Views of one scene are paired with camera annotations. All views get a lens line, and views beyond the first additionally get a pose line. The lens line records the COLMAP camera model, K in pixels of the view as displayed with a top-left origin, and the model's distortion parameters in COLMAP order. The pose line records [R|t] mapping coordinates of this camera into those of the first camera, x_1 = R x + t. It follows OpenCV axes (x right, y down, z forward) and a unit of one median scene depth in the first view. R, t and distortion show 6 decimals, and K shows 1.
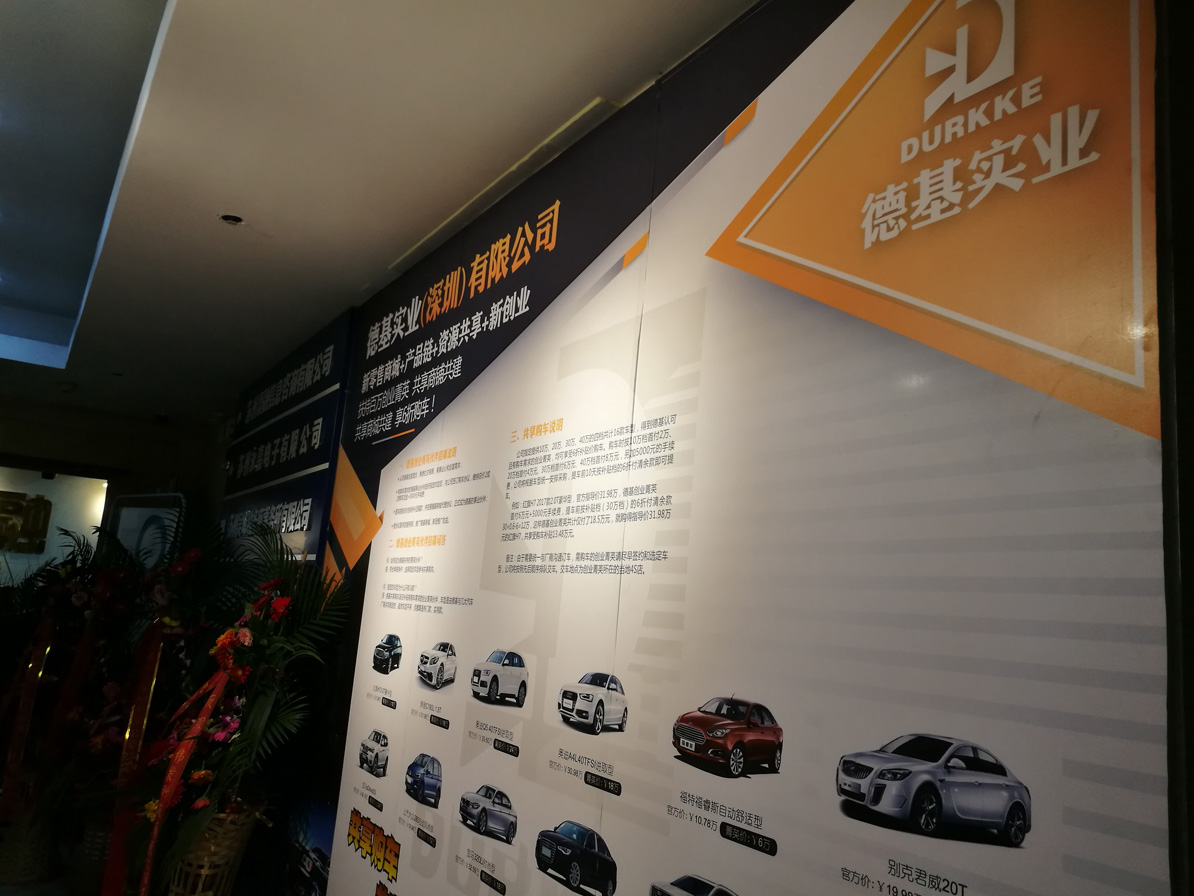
lens RADIAL K [[956.4, 0, 599.6], [0, 956.4, 448.7], [0, 0, 1]] dist [-0.001291, -0.009654]
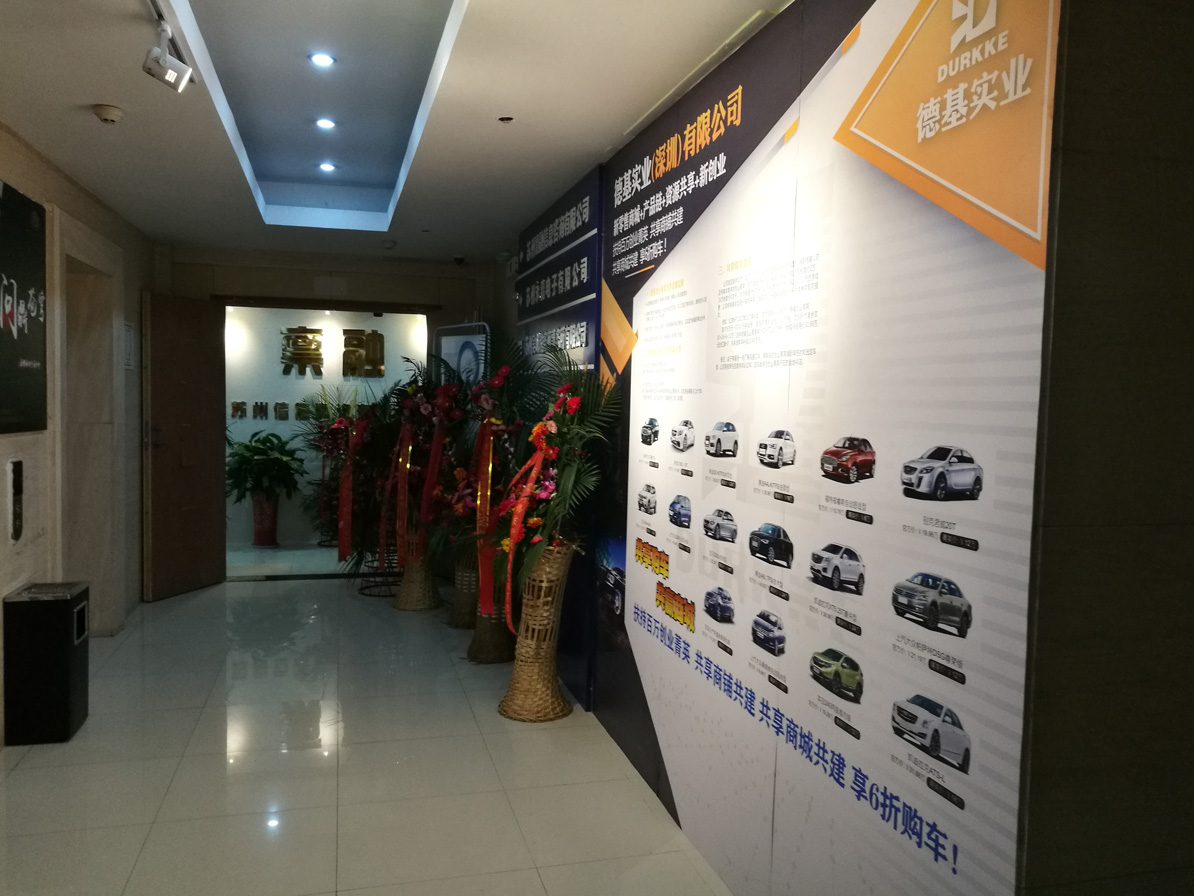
lens RADIAL K [[949.1, 0, 581.6], [0, 949.1, 453.7], [0, 0, 1]] dist [0.170310, -0.530672]
pose [[0.952795, -0.047141, -0.299933, 0.108587], [0.111702, 0.973013, 0.201911, -0.051127], [0.282321, -0.225883, 0.932348, -0.367792]]
